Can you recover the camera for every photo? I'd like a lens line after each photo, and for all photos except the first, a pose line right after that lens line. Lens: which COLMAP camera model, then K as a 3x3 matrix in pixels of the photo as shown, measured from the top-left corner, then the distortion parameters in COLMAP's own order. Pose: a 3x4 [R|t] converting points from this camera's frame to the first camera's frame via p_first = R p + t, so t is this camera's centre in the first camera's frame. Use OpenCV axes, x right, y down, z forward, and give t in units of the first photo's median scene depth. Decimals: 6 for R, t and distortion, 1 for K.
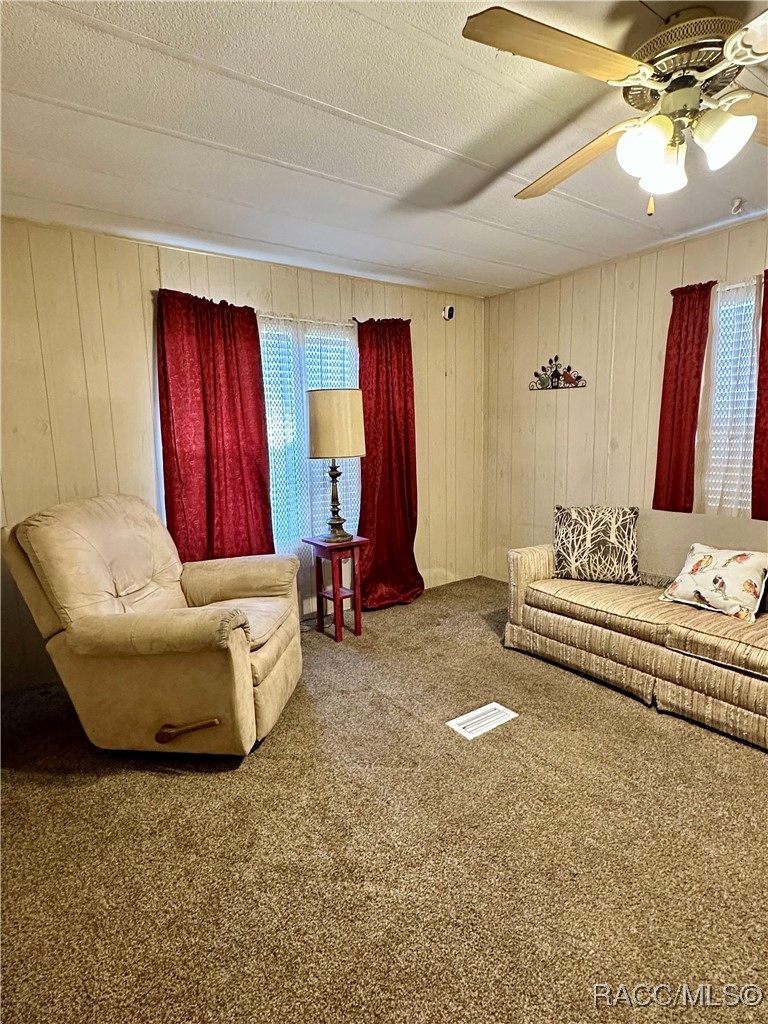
lens RADIAL K [[528.7, 0, 384.2], [0, 528.7, 511.0], [0, 0, 1]] dist [-0.000786, 0.001690]
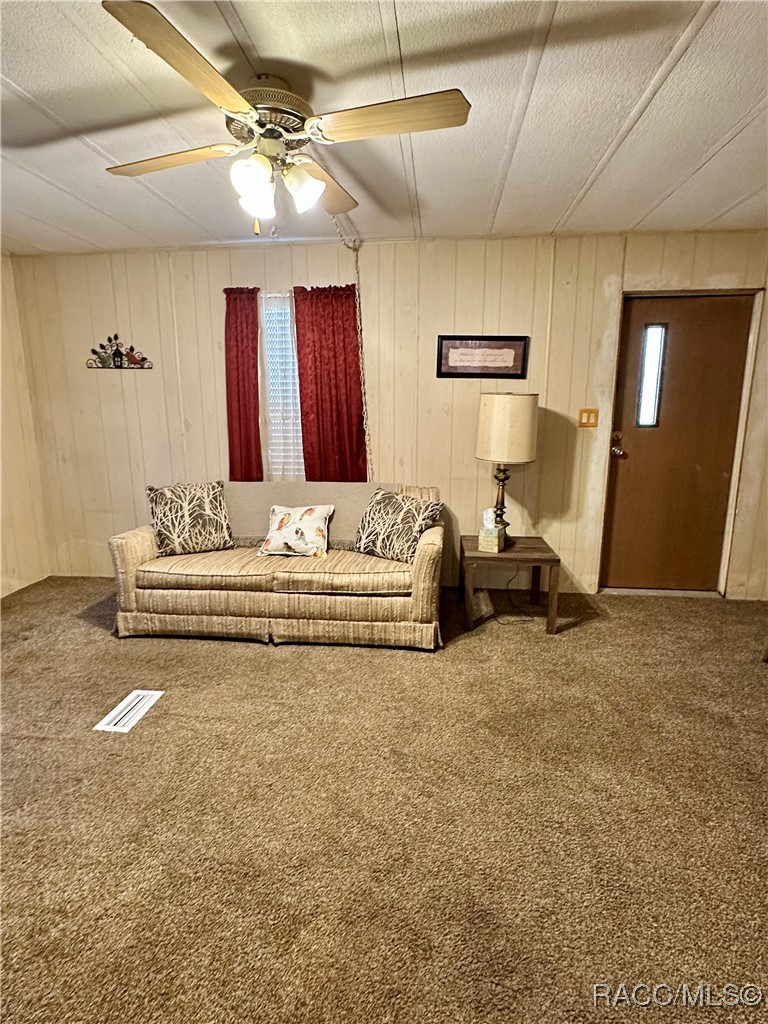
lens RADIAL K [[528.7, 0, 373.2], [0, 528.7, 511.0], [0, 0, 1]] dist [-0.000786, 0.001690]
pose [[0.676240, -0.132258, 0.724712, -0.155642], [0.105441, 0.991000, 0.082466, -0.003097], [-0.729097, 0.020647, 0.684099, -0.003590]]
